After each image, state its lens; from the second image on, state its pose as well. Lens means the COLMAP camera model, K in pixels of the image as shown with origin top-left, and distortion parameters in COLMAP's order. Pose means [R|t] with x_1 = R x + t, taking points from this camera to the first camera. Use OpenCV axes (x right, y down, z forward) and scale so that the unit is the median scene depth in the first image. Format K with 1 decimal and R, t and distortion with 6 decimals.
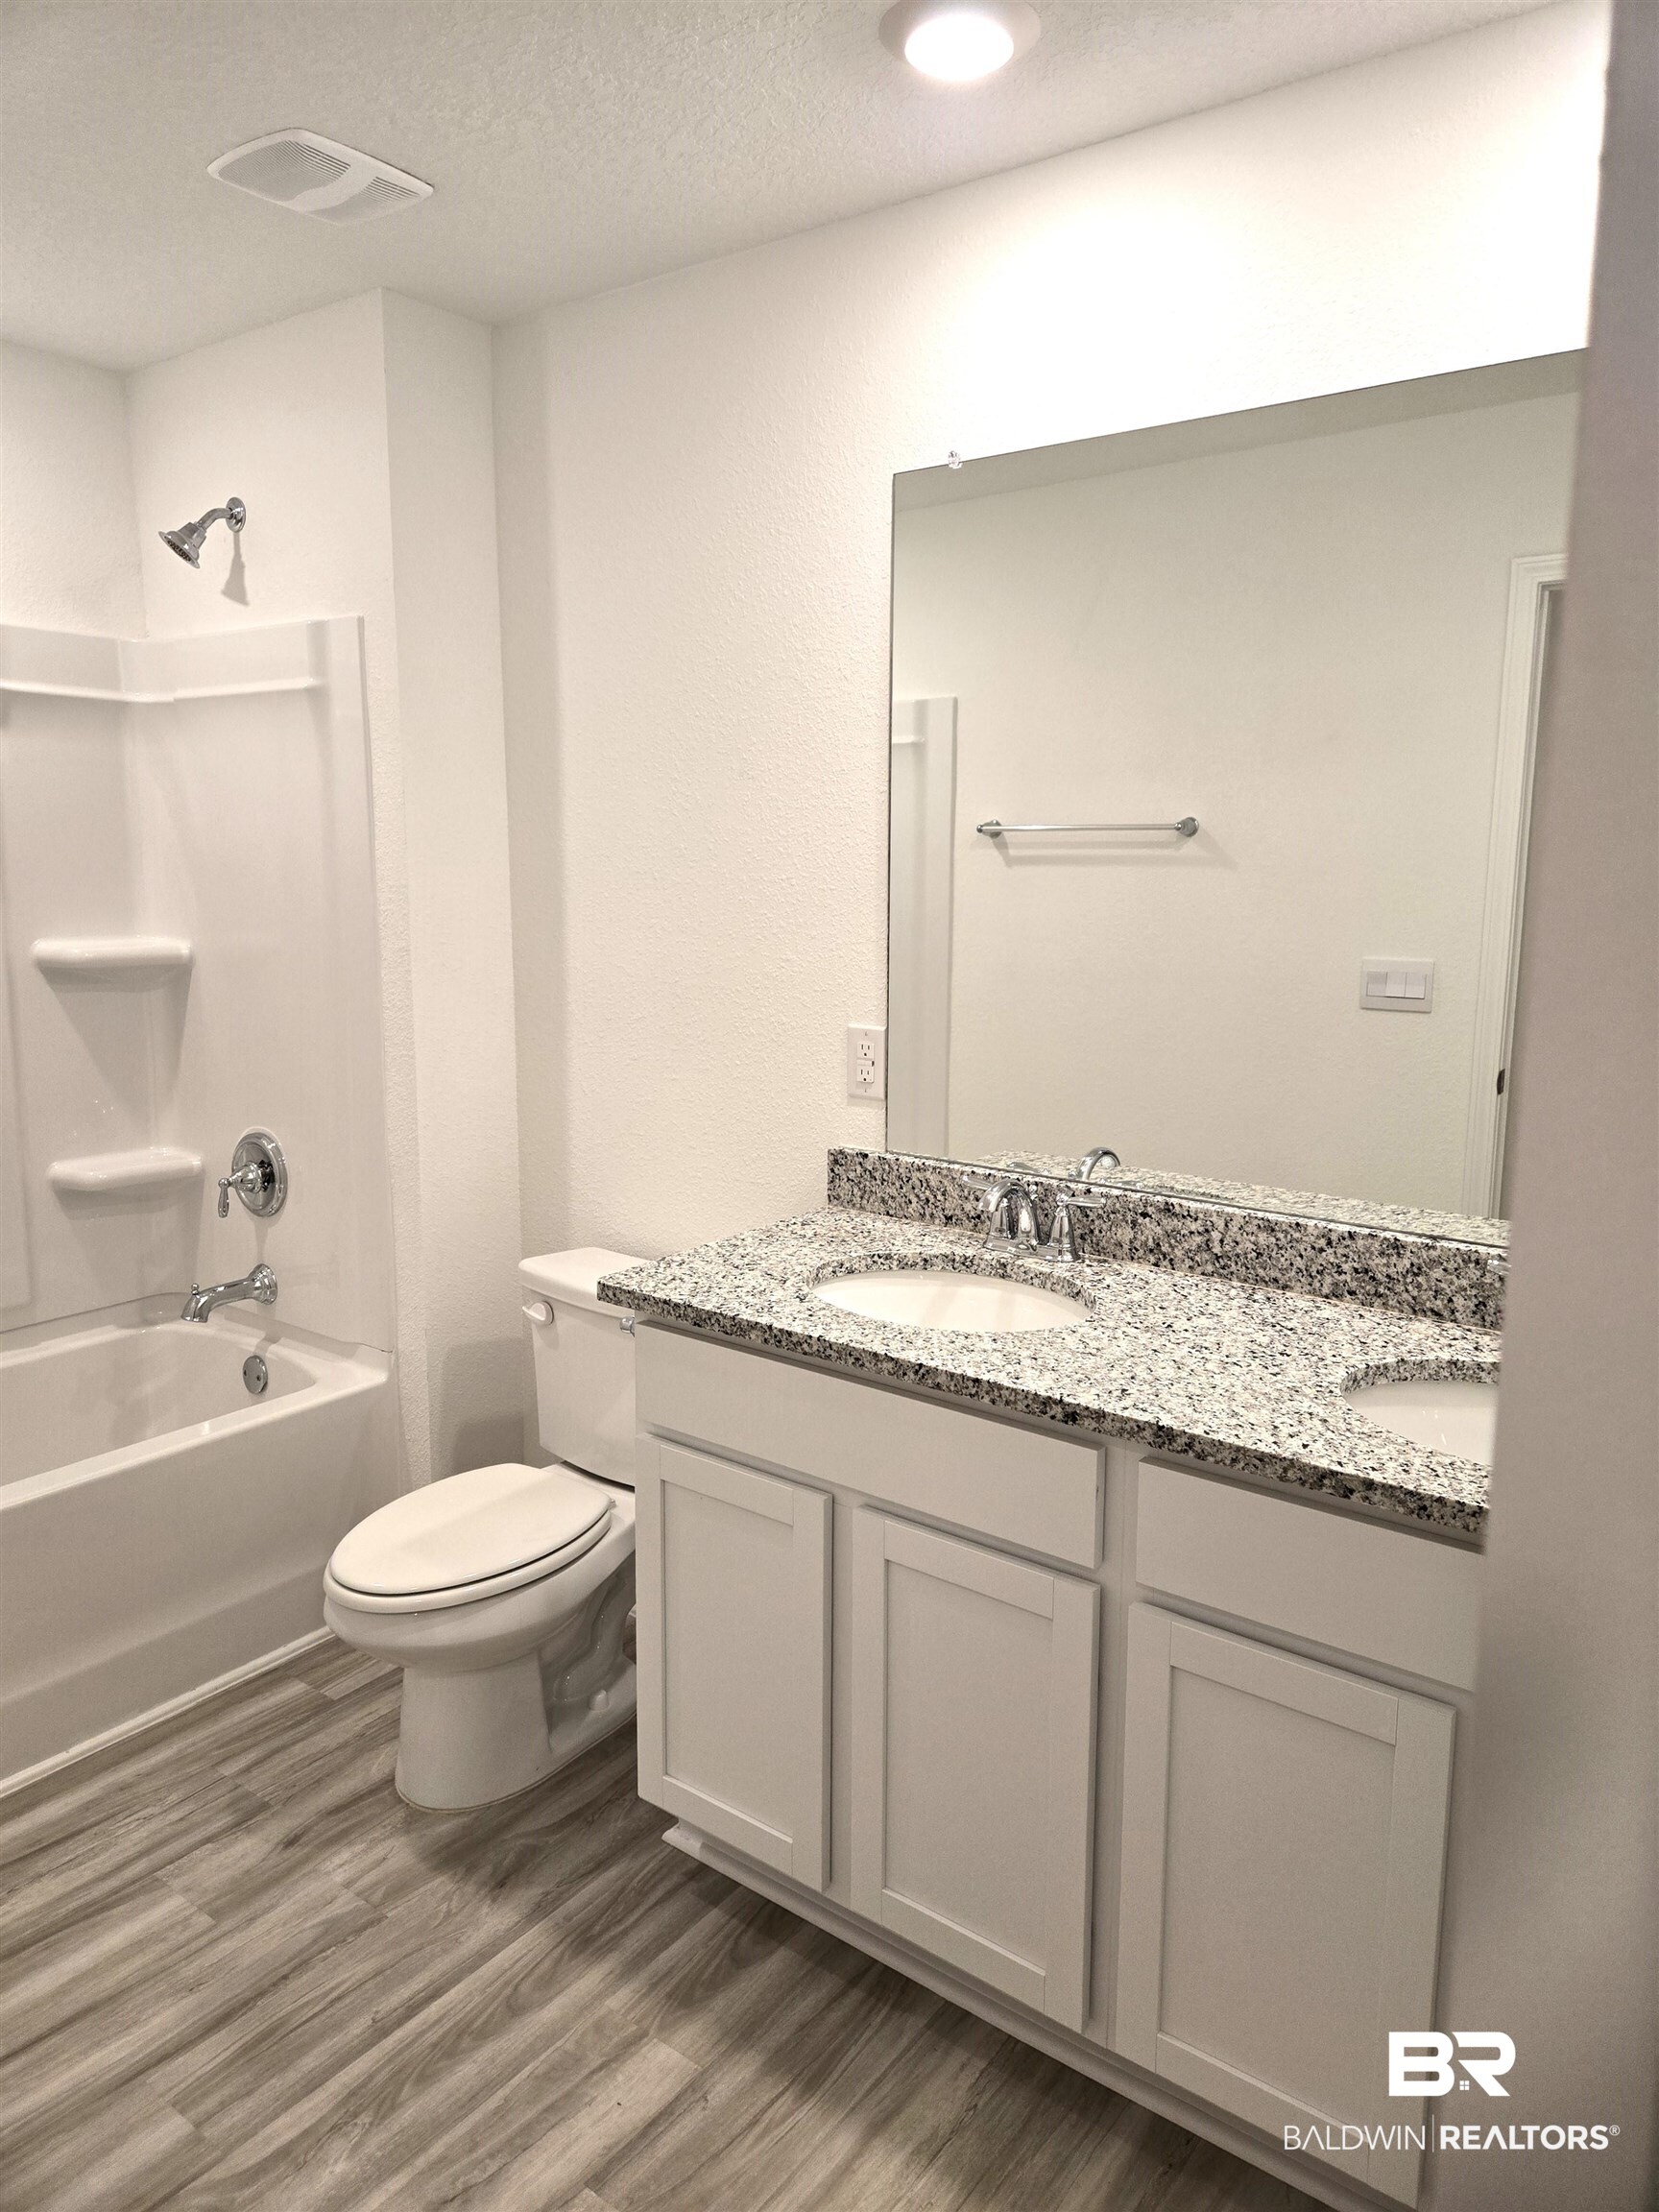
lens RADIAL K [[1491.0, 0, 835.0], [0, 1491.0, 1093.8], [0, 0, 1]] dist [0.091257, -0.088896]
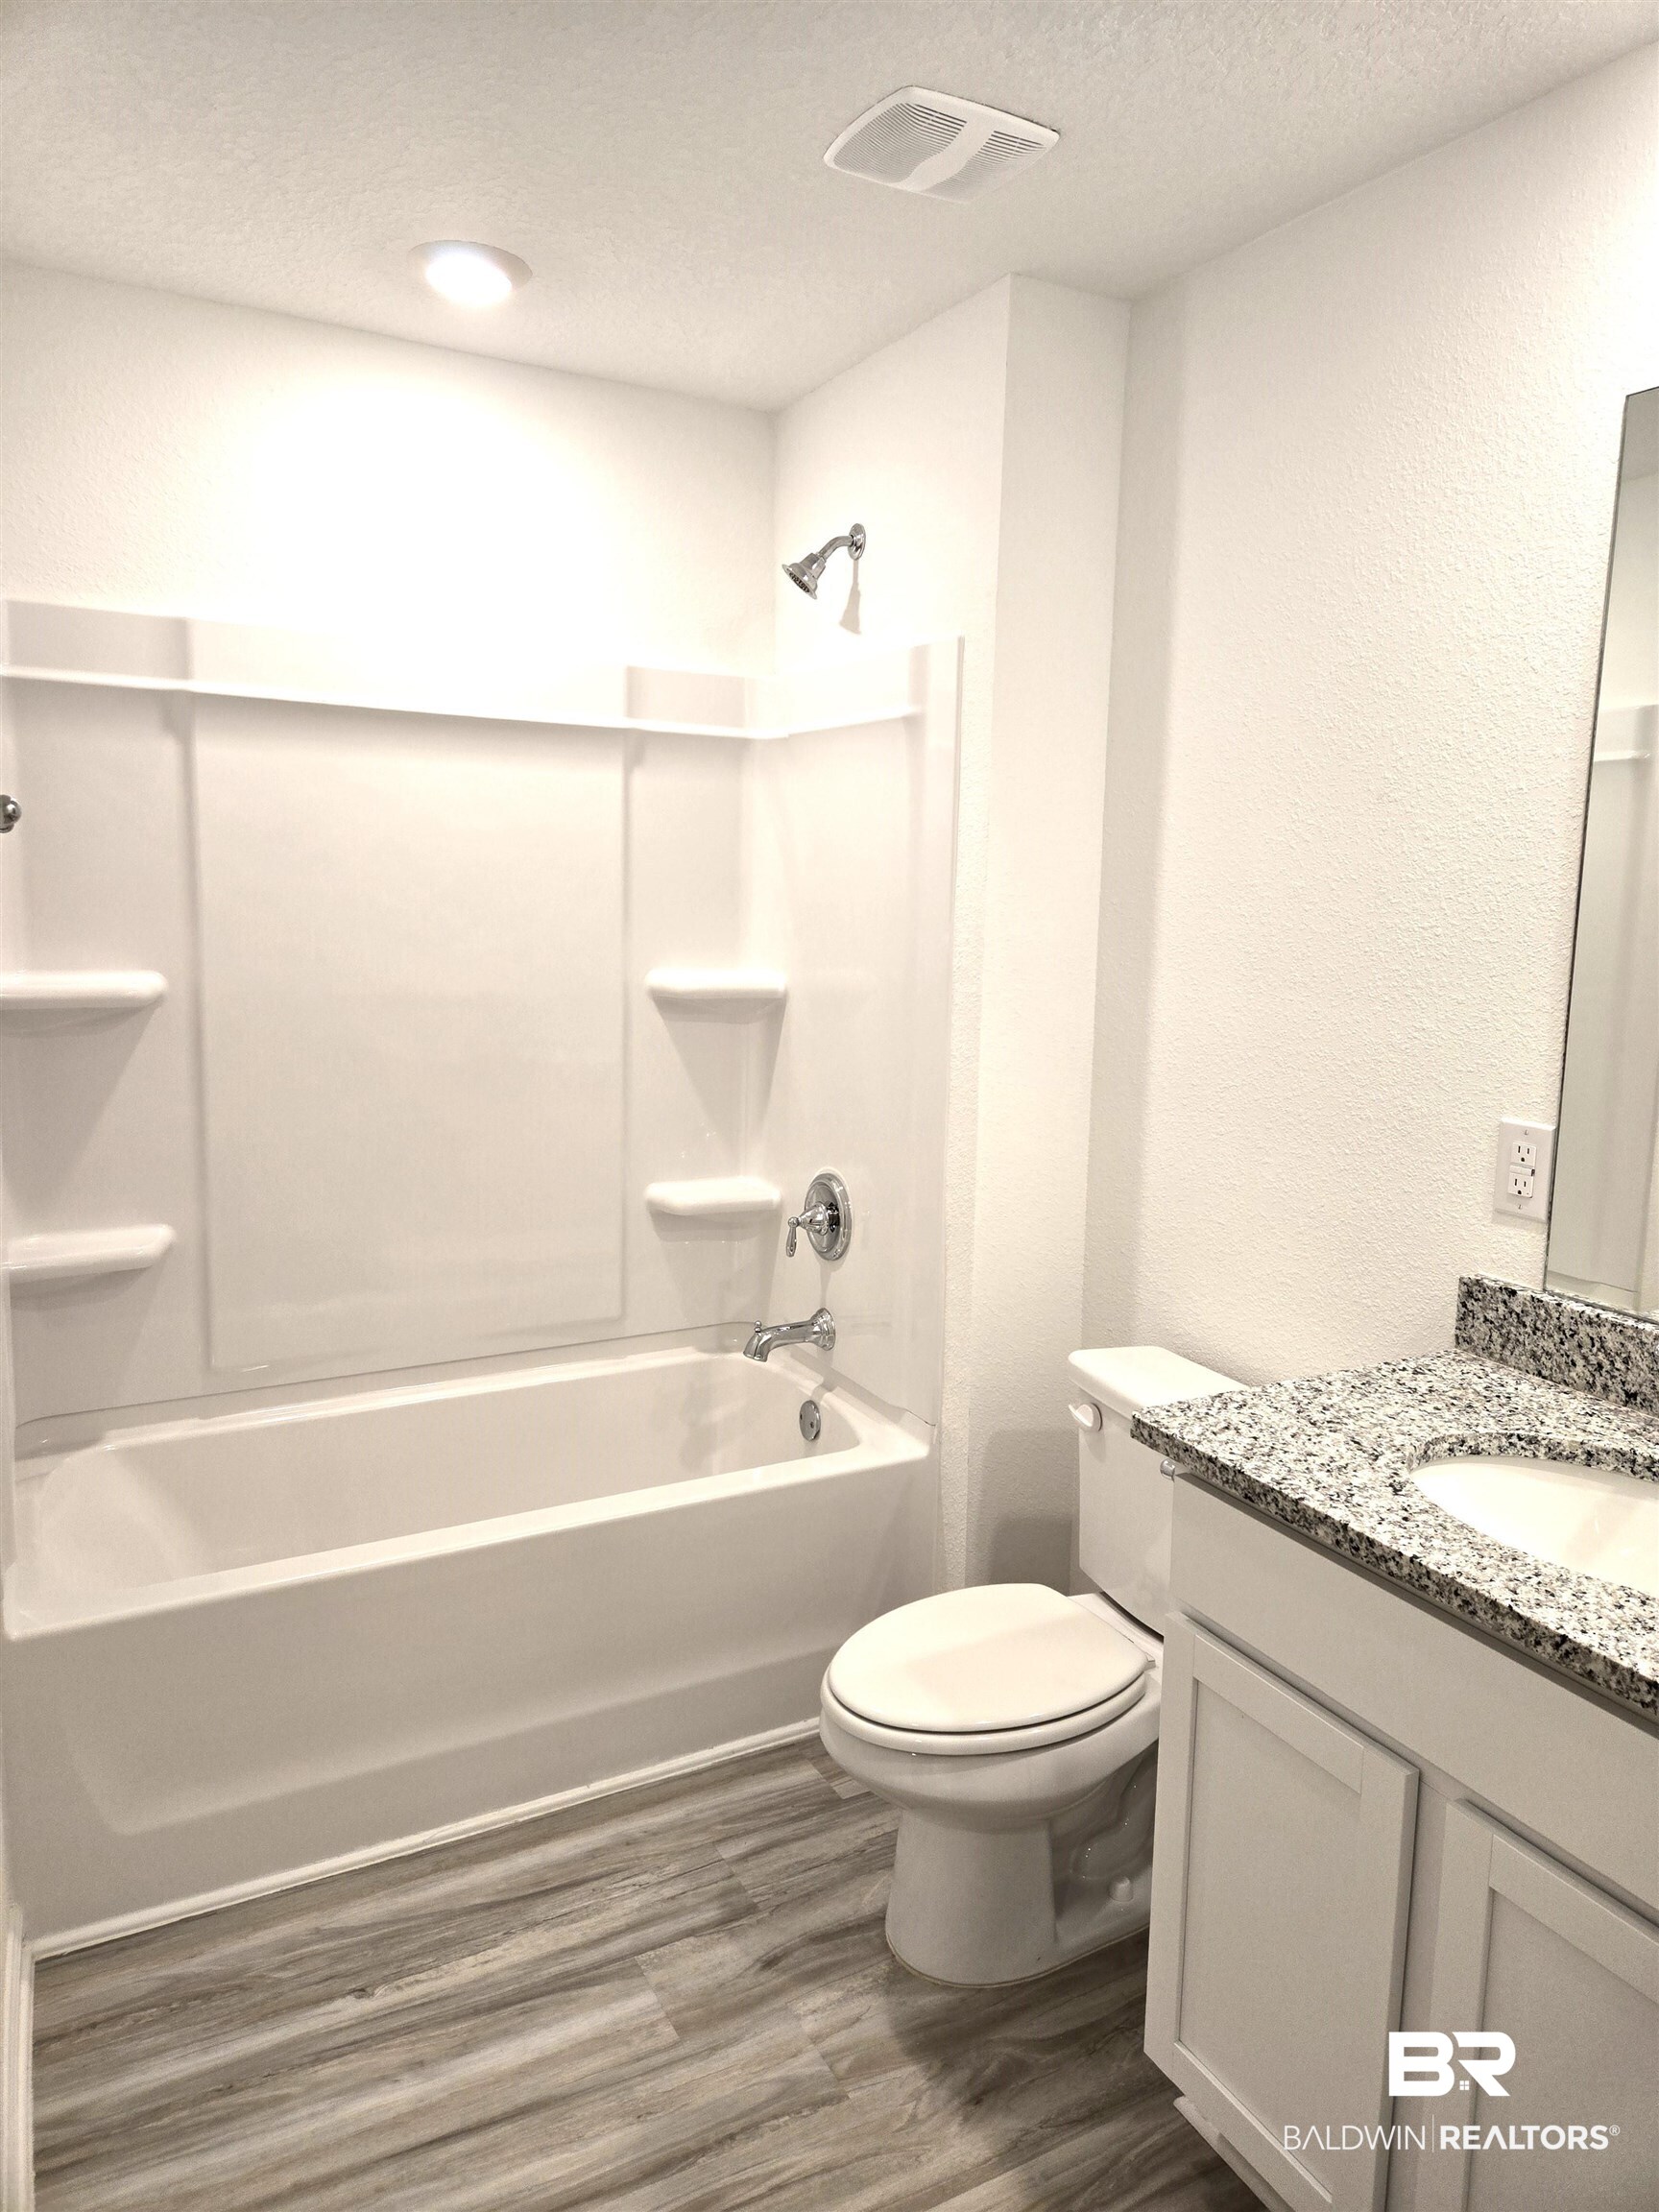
lens RADIAL K [[1491.0, 0, 835.0], [0, 1491.0, 1093.8], [0, 0, 1]] dist [0.091257, -0.088896]
pose [[0.909955, 0.072741, -0.408278, 0.014784], [-0.081218, 0.996690, -0.003440, -0.030536], [0.406676, 0.036290, 0.912851, 0.157800]]
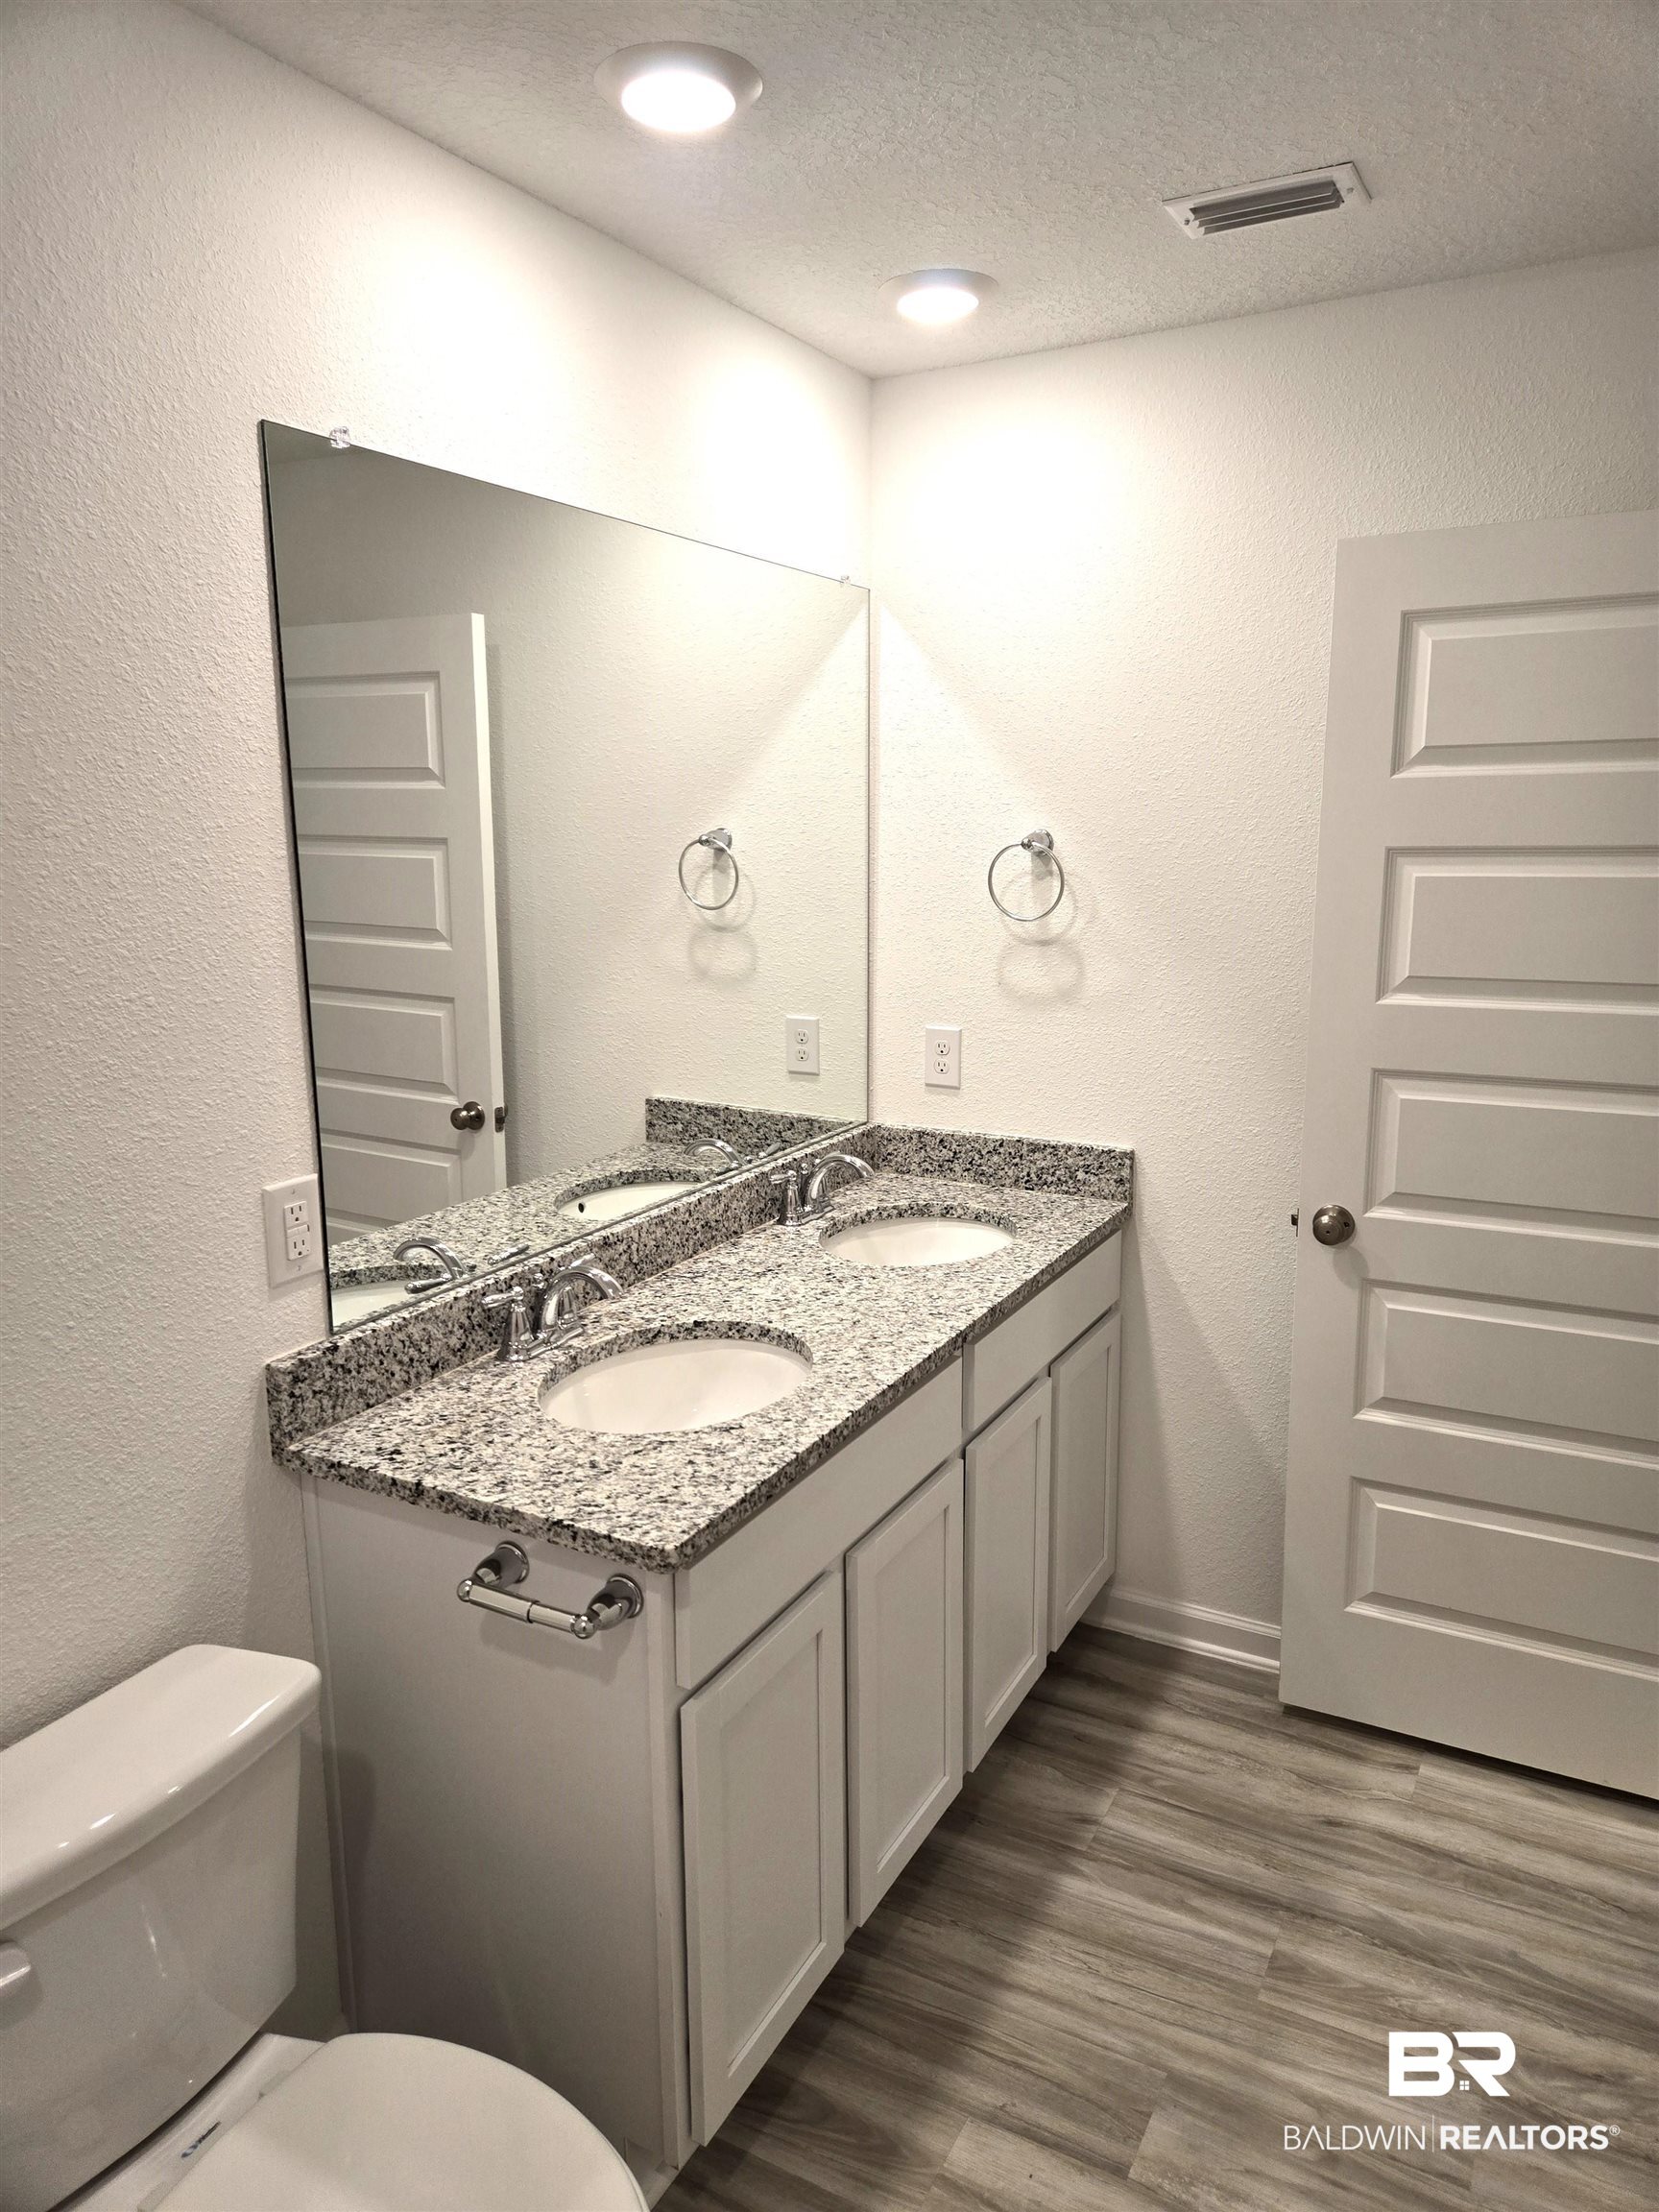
lens RADIAL K [[1491.0, 0, 835.0], [0, 1491.0, 1093.8], [0, 0, 1]] dist [0.091257, -0.088896]
pose [[-0.155495, -0.189569, 0.969477, -0.757874], [0.161873, 0.963258, 0.214316, -0.211098], [-0.974484, 0.190257, -0.119096, 0.869489]]
